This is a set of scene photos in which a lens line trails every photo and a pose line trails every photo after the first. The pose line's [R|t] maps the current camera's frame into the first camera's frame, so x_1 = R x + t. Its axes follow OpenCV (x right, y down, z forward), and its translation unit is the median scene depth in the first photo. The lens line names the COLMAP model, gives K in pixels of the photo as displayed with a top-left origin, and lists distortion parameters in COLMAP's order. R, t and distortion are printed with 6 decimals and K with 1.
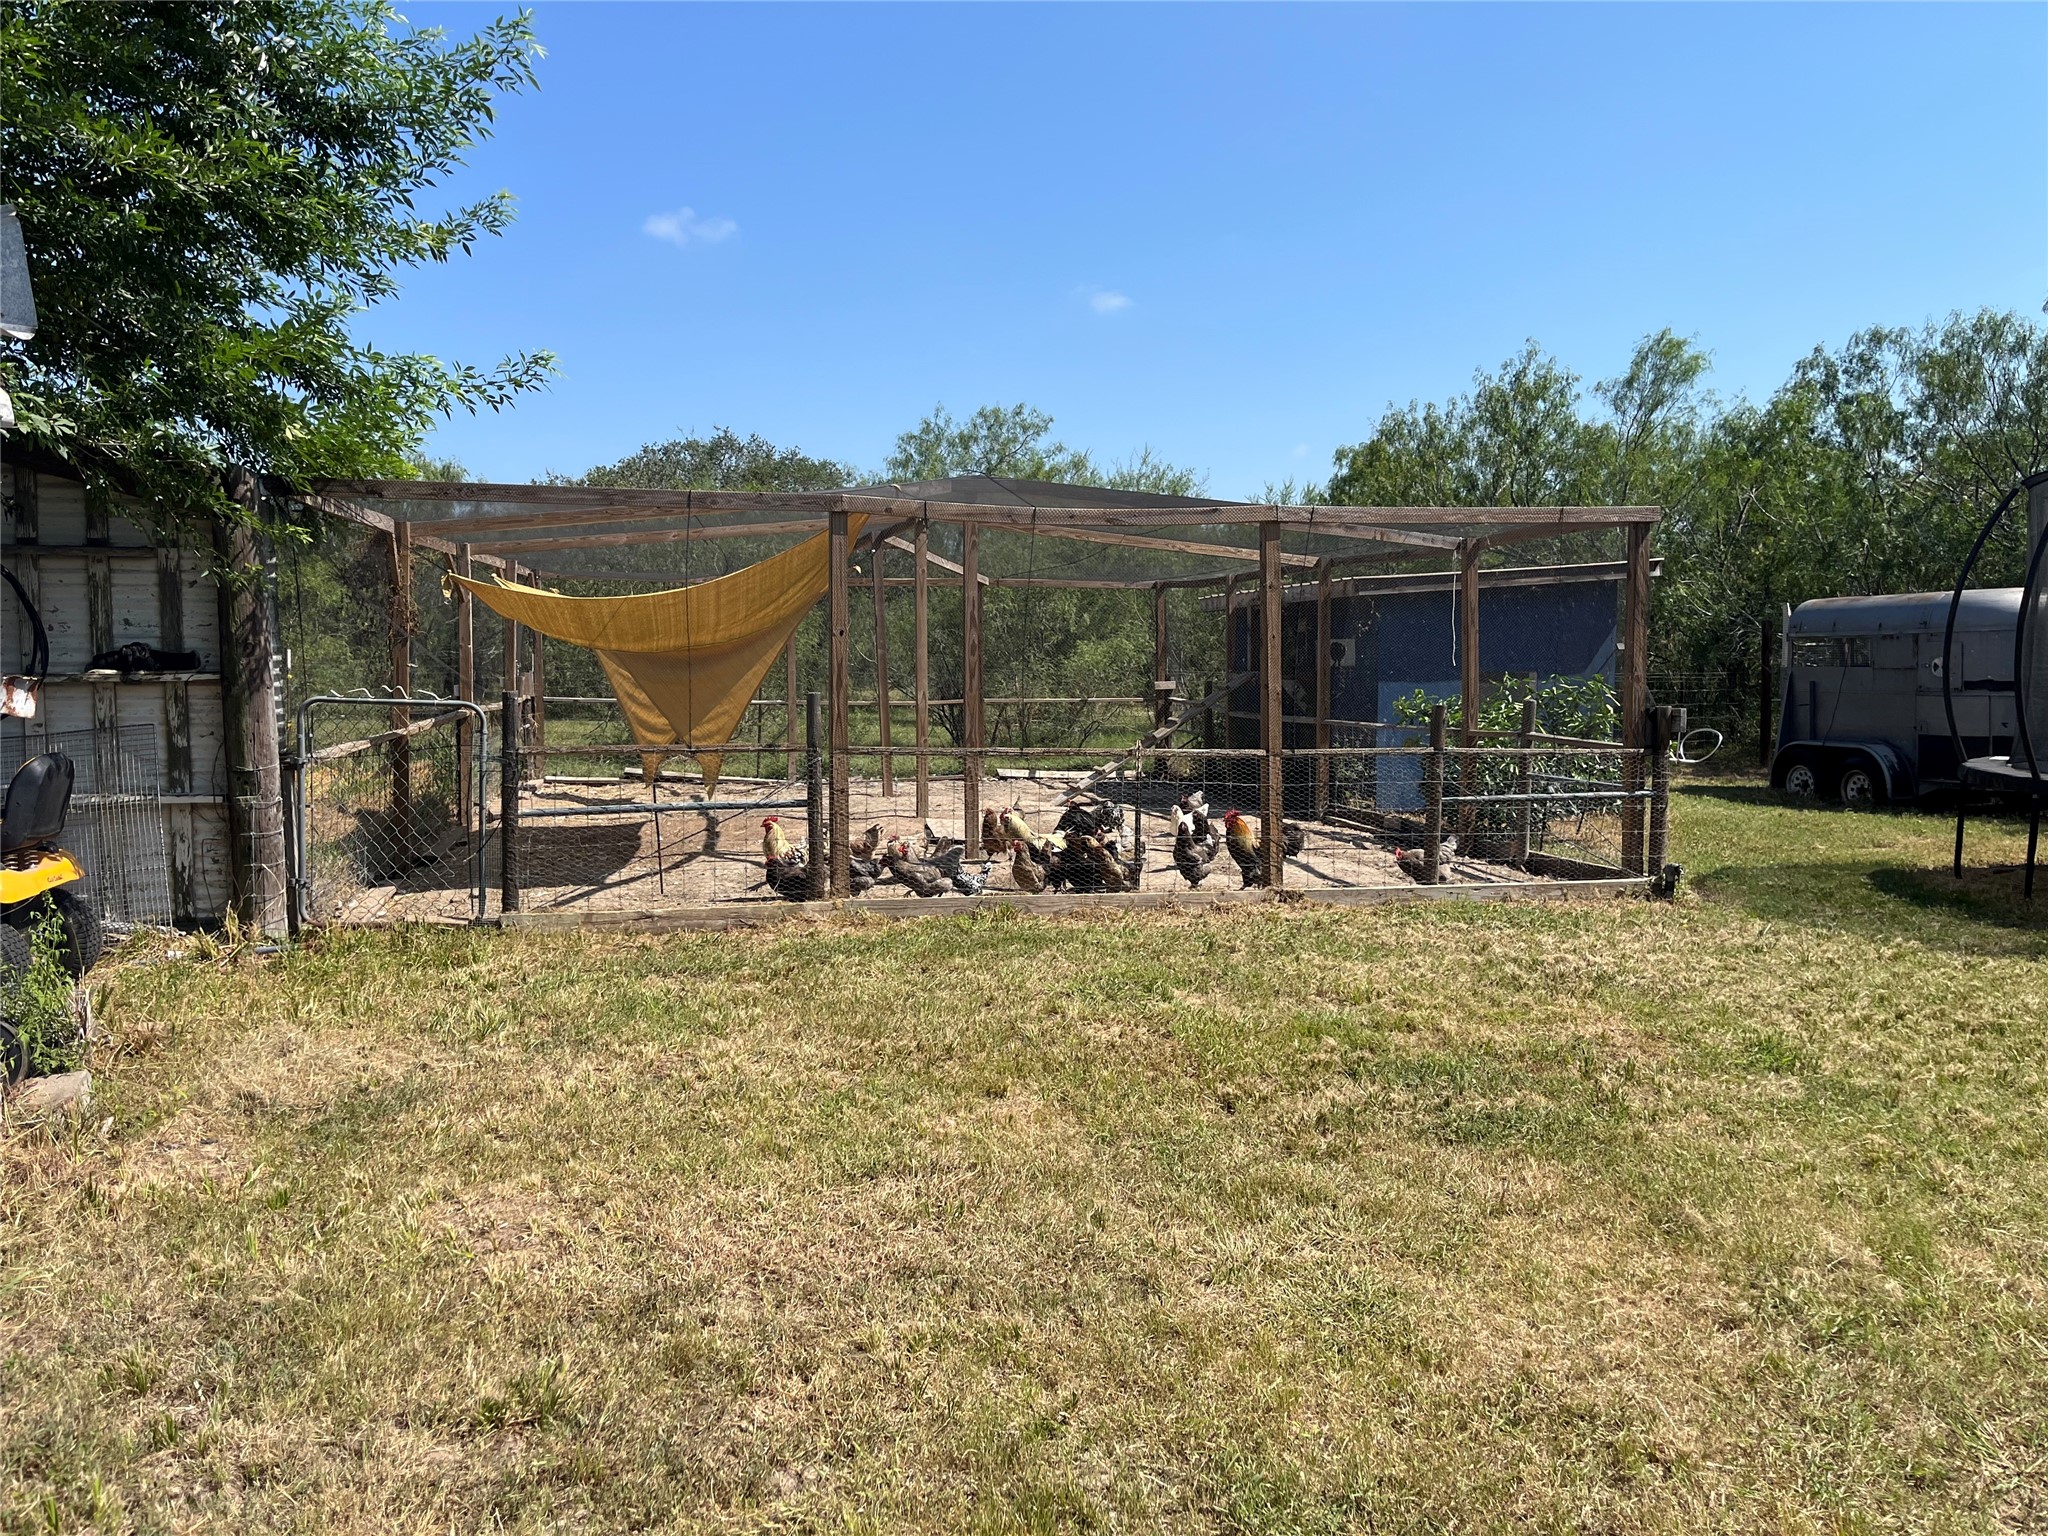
lens RADIAL K [[1559.0, 0, 1021.1], [0, 1559.0, 767.5], [0, 0, 1]] dist [0.073569, -0.099810]
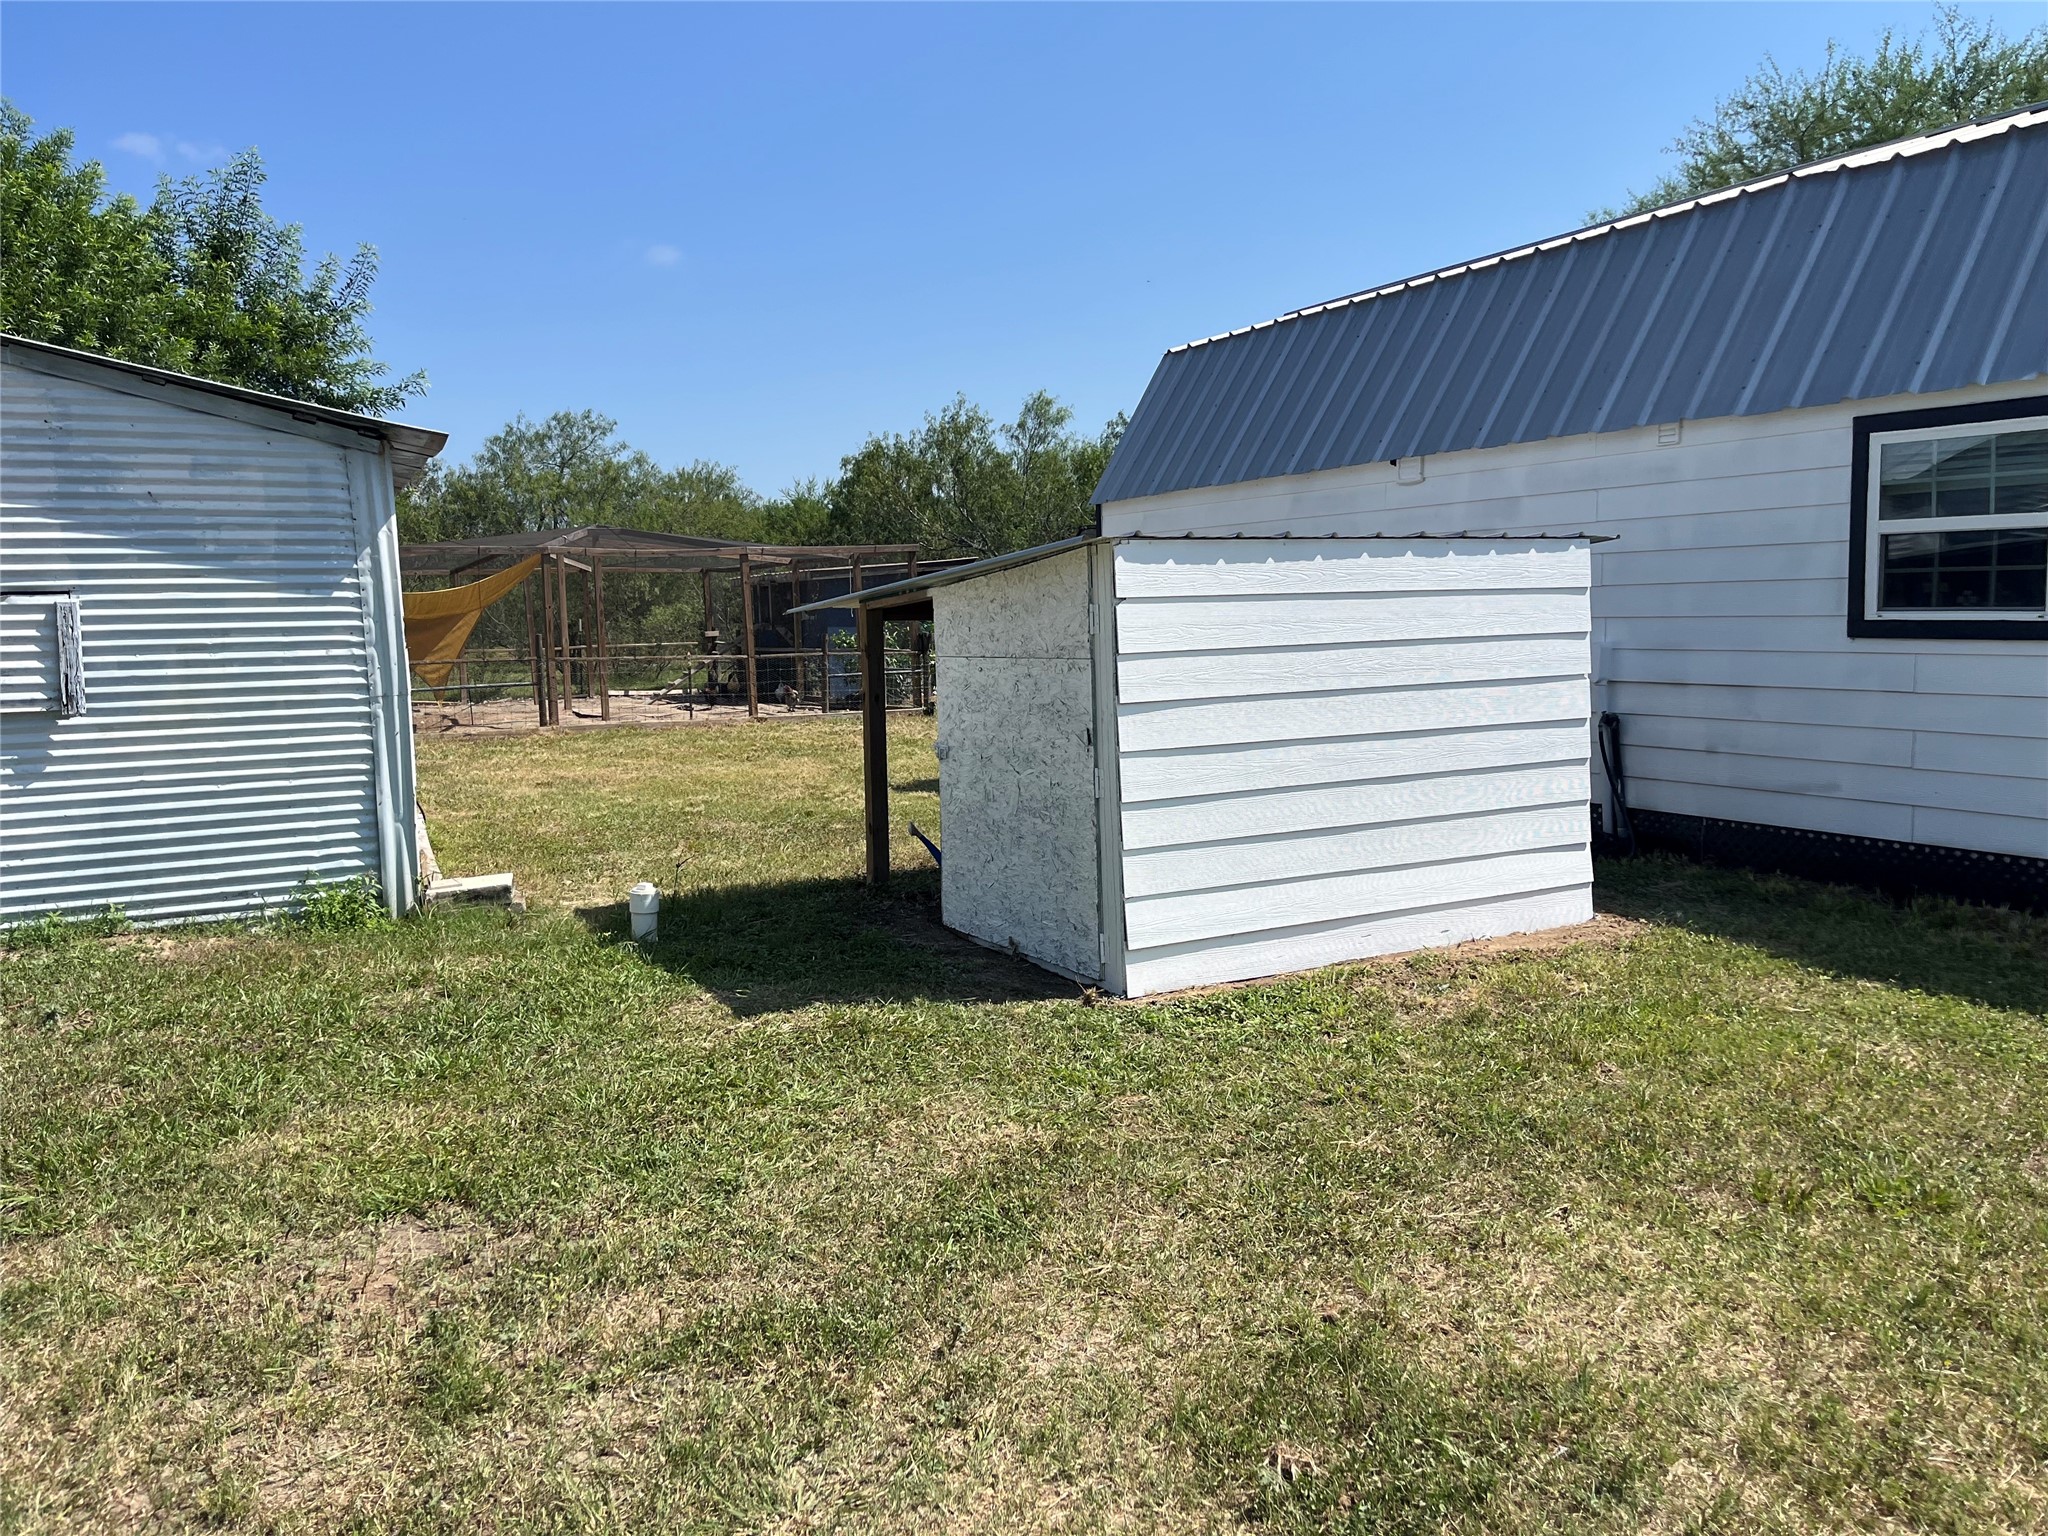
lens RADIAL K [[1559.0, 0, 1030.4], [0, 1559.0, 755.4], [0, 0, 1]] dist [0.073569, -0.099810]
pose [[0.961166, -0.046744, 0.271985, -0.022135], [0.041802, 0.998839, 0.023939, 0.030002], [-0.272788, -0.011640, 0.962004, -0.399814]]
